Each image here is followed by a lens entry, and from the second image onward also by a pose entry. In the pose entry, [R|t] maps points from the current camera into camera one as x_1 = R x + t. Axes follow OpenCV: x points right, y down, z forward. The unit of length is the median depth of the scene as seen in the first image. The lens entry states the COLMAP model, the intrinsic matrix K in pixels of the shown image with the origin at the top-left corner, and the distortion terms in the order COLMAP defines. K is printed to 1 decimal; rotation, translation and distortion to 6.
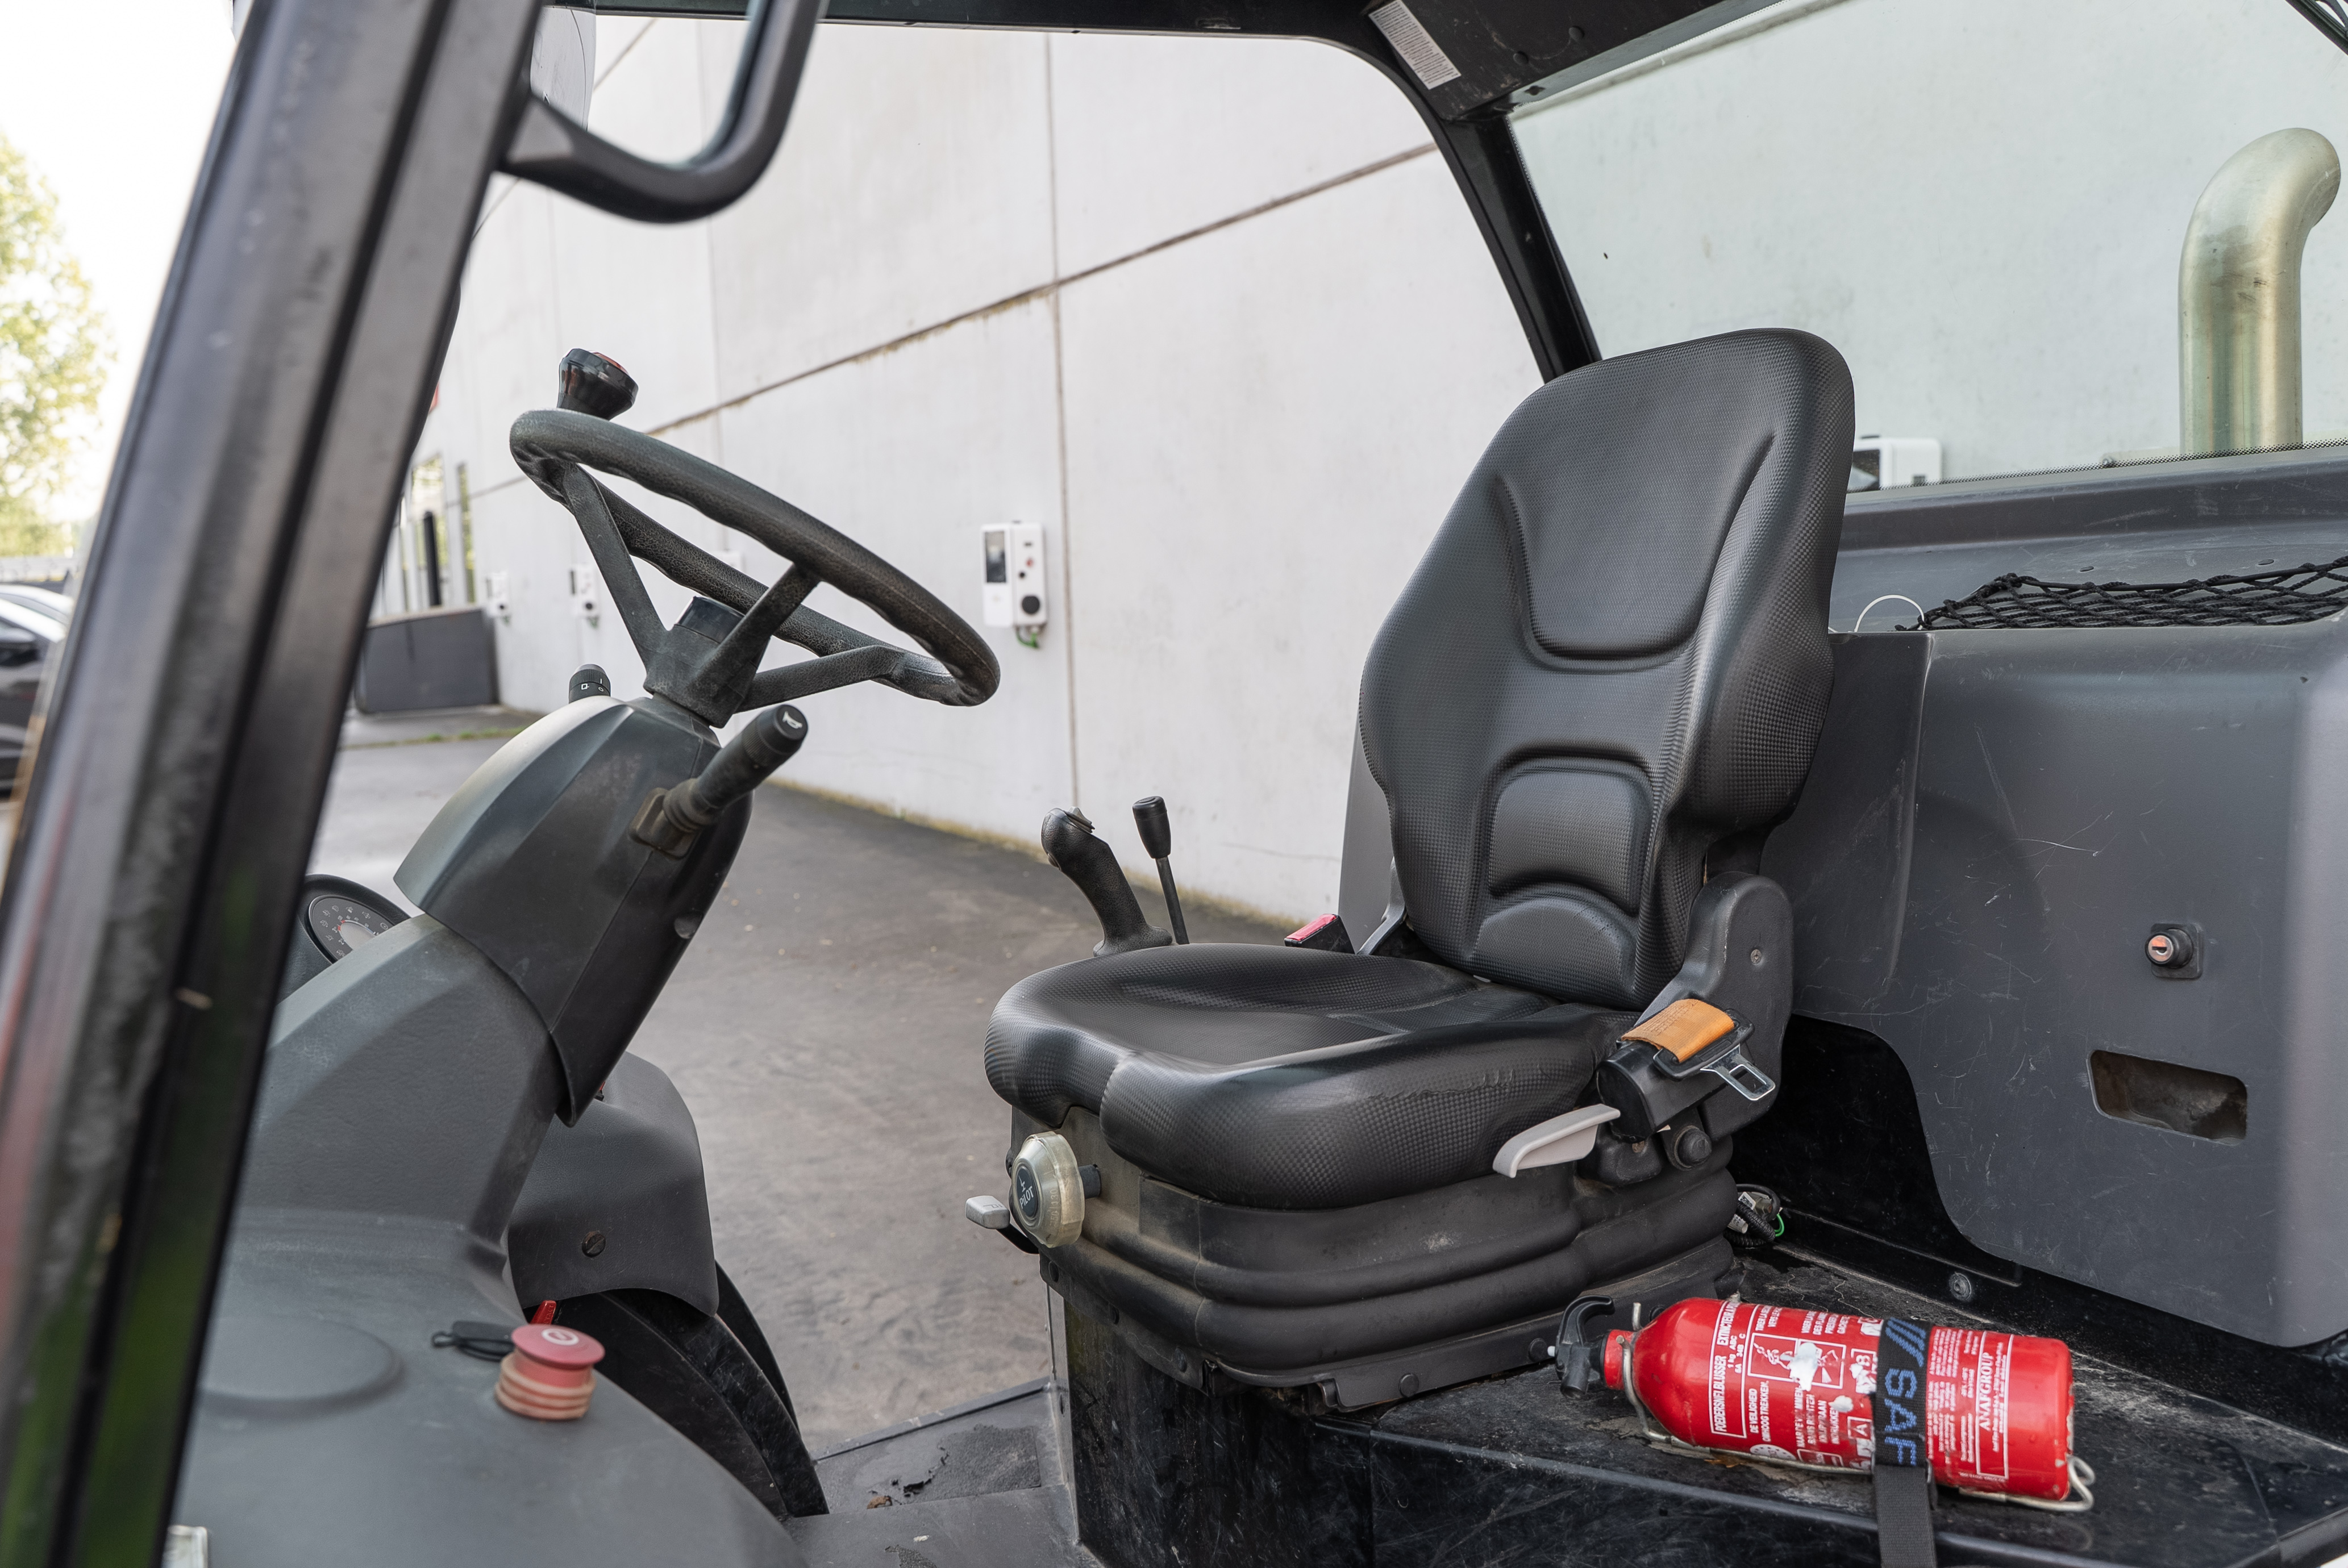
lens RADIAL K [[1911.0, 0, 1154.2], [0, 1911.0, 789.1], [0, 0, 1]] dist [0.007809, -0.013467]
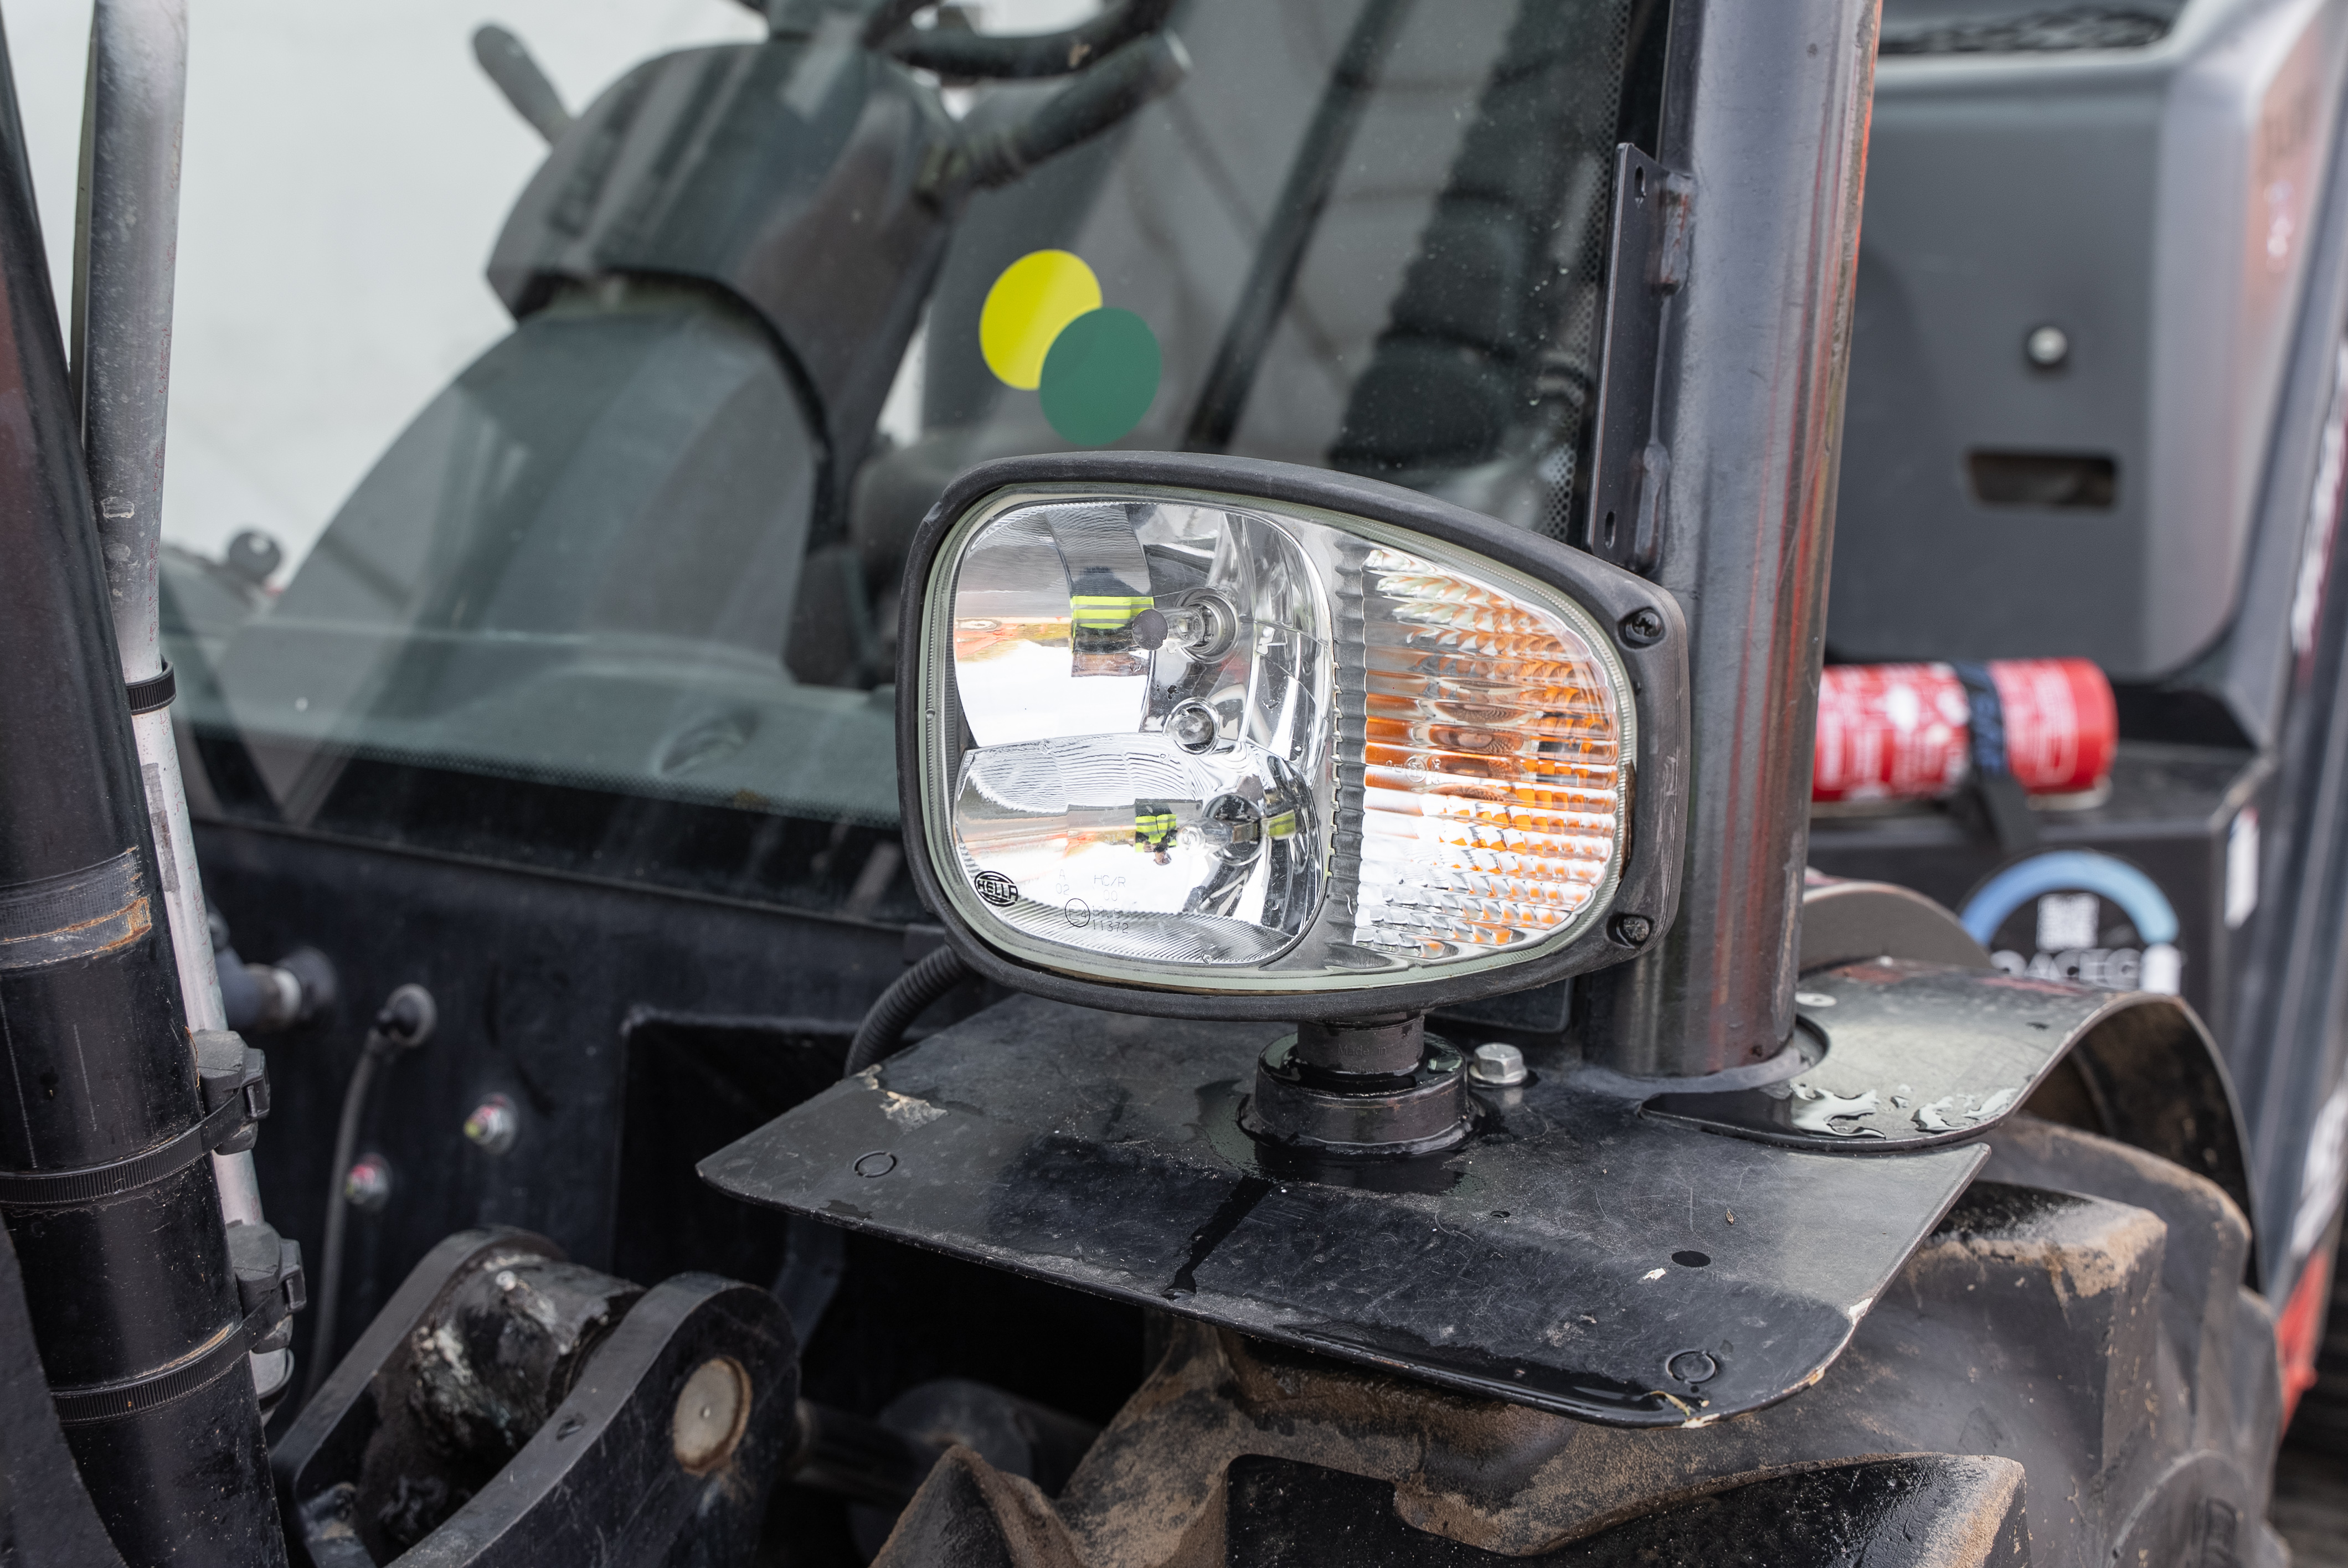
lens RADIAL K [[2768.1, 0, 1178.3], [0, 2768.1, 781.3], [0, 0, 1]] dist [0.003550, 0.000000]
pose [[0.844170, -0.090785, 0.528332, -0.690412], [0.030349, 0.992069, 0.121979, 0.110667], [-0.535216, -0.086936, 0.840230, -0.093849]]
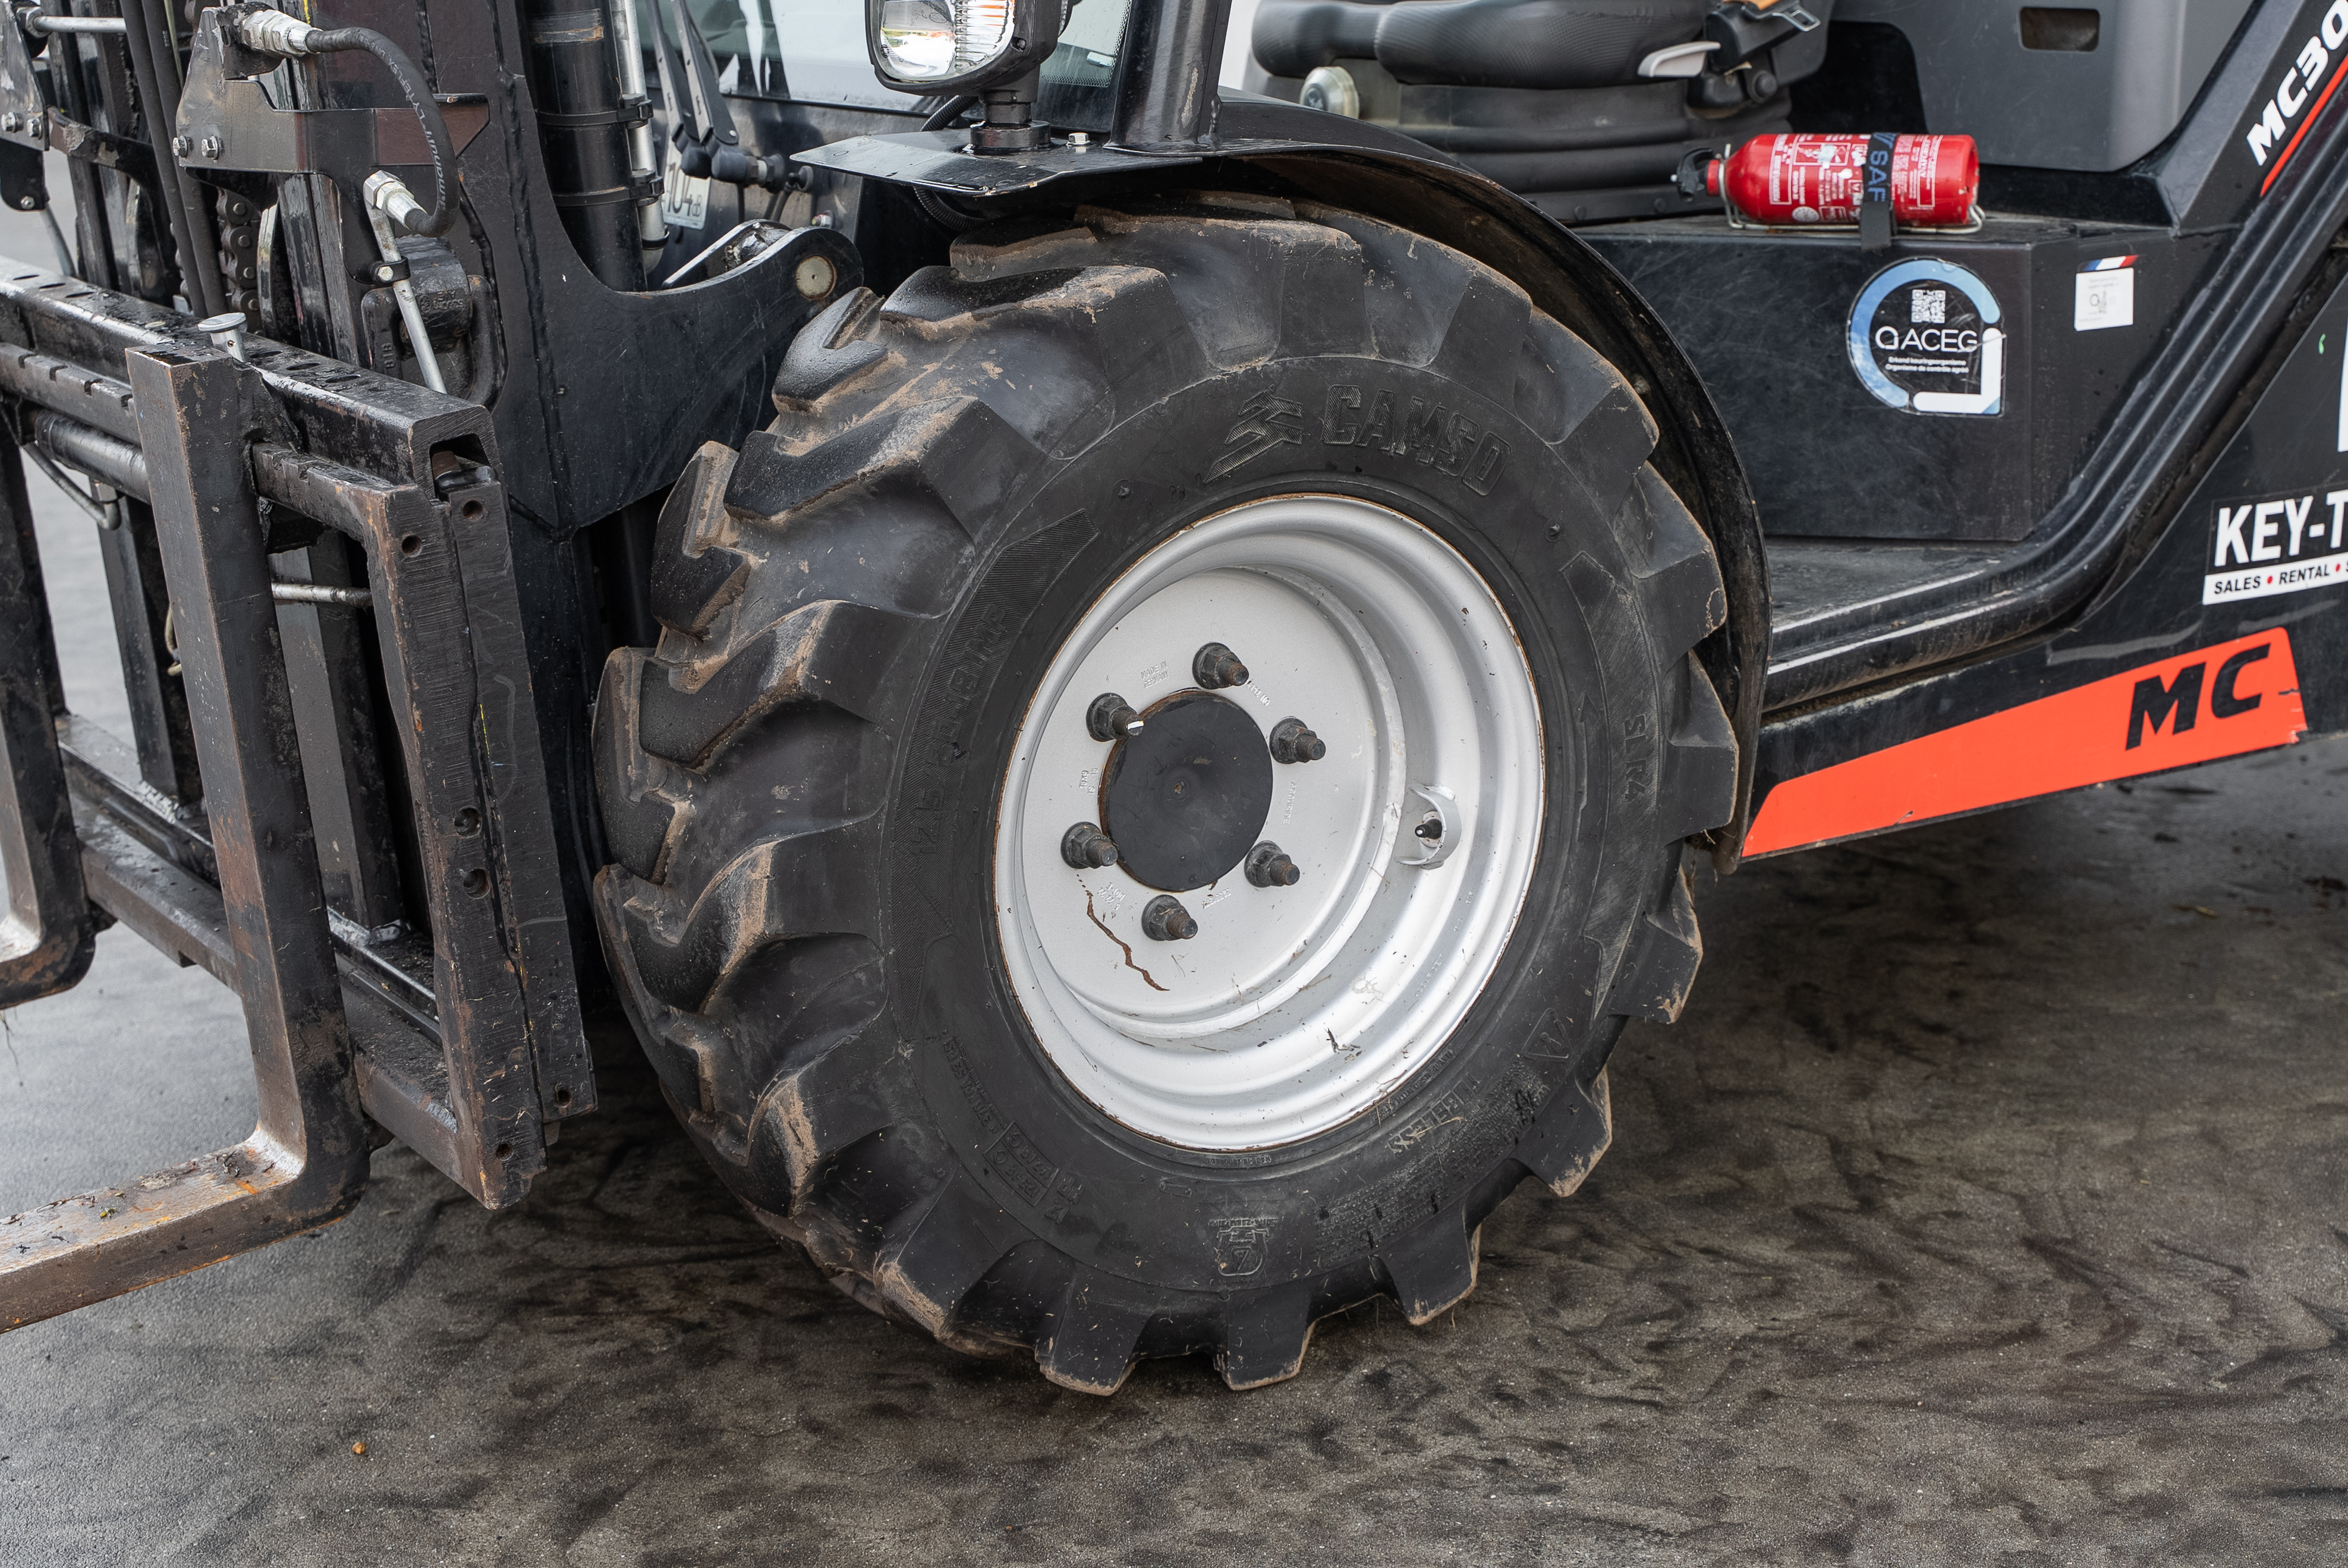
lens RADIAL K [[3538.9, 0, 1189.6], [0, 3538.9, 763.1], [0, 0, 1]] dist [-0.002369, 0.000000]
pose [[0.992915, 0.003060, 0.118784, -0.476826], [-0.020805, 0.988702, 0.148445, 0.306893], [-0.116988, -0.149864, 0.981761, -1.689072]]
